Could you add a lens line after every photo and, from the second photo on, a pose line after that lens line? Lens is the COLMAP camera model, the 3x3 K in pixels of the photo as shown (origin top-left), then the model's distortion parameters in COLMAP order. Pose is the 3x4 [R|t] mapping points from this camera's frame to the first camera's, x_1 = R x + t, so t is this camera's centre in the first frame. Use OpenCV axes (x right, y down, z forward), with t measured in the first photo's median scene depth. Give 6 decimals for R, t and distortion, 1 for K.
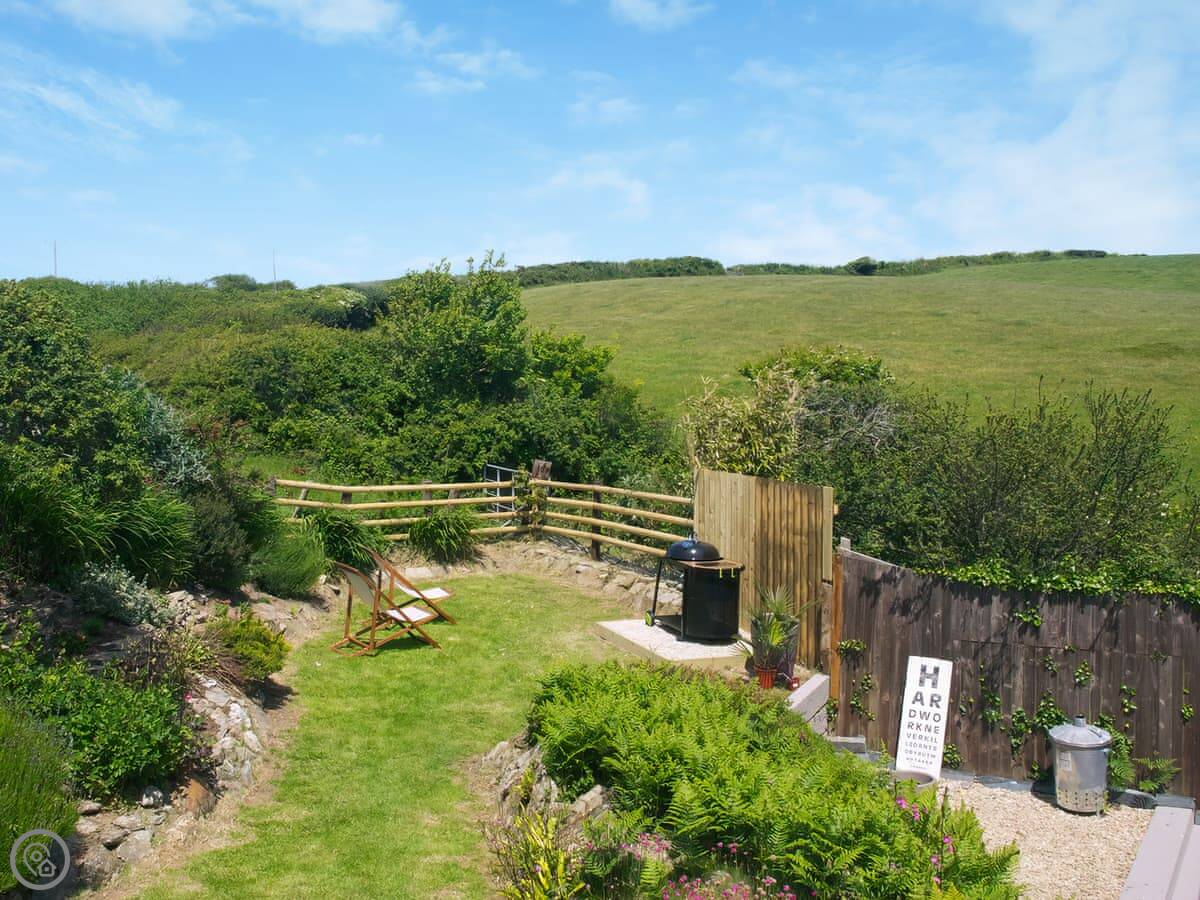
lens RADIAL K [[2010.5, 0, 600.0], [0, 2010.5, 450.0], [0, 0, 1]] dist [-0.579624, 1.789224]
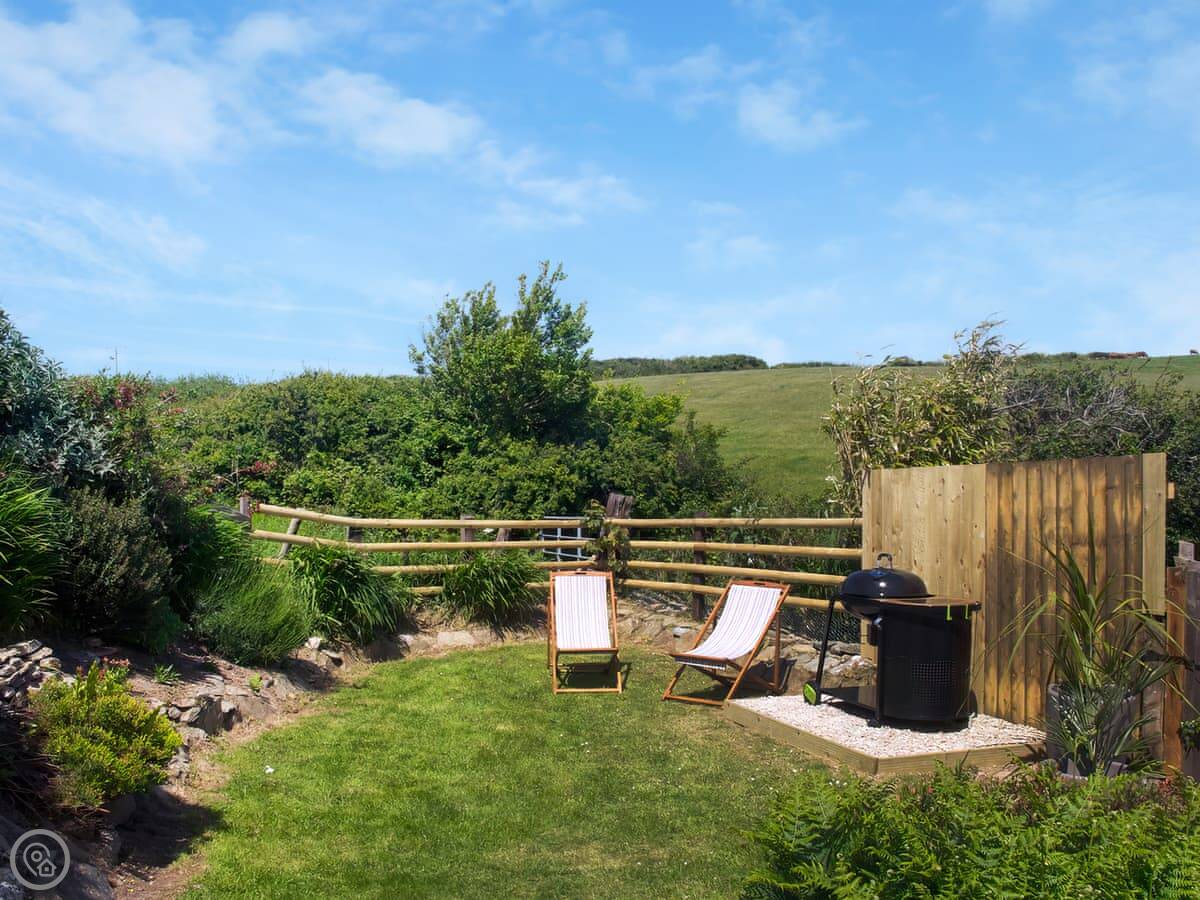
lens RADIAL K [[2010.5, 0, 600.0], [0, 2010.5, 450.0], [0, 0, 1]] dist [-0.579624, 1.789224]
pose [[0.999689, -0.005936, -0.024218, -0.019771], [0.004801, 0.998898, -0.046684, 0.026122], [0.024468, 0.046553, 0.998616, 0.264038]]
